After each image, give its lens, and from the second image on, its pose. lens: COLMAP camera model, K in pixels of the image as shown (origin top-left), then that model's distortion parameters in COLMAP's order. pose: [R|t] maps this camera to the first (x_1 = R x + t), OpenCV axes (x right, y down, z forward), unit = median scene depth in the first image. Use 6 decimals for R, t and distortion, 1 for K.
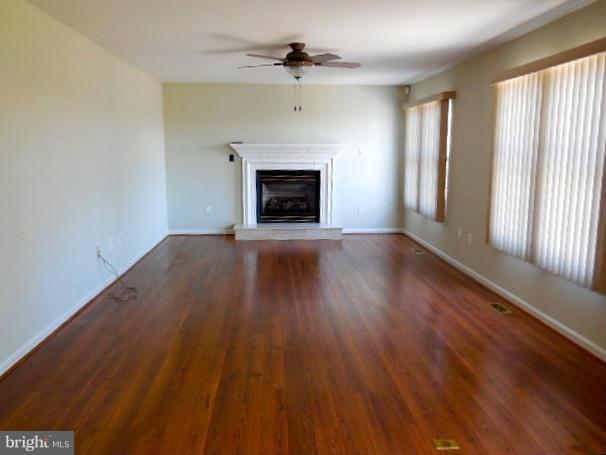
lens RADIAL K [[456.5, 0, 303.0], [0, 456.5, 227.5], [0, 0, 1]] dist [-0.036586, 0.006663]
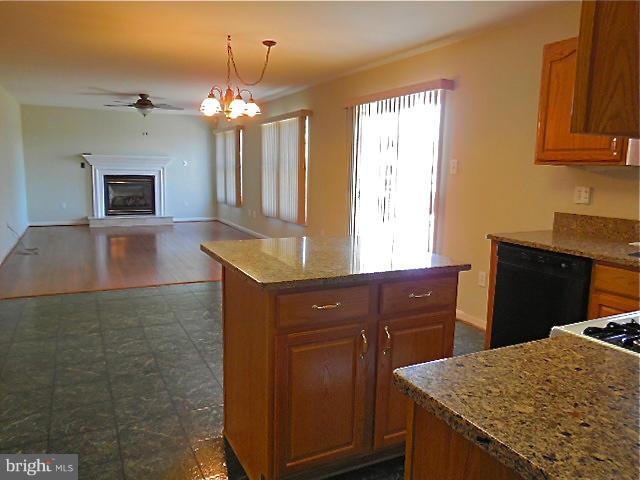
lens RADIAL K [[482.1, 0, 320.0], [0, 482.1, 240.0], [0, 0, 1]] dist [-0.036586, 0.006663]
pose [[0.918304, -0.040994, 0.393748, -0.081060], [0.047537, 0.998846, -0.006875, 0.101395], [-0.393012, 0.025031, 0.919193, -0.512245]]
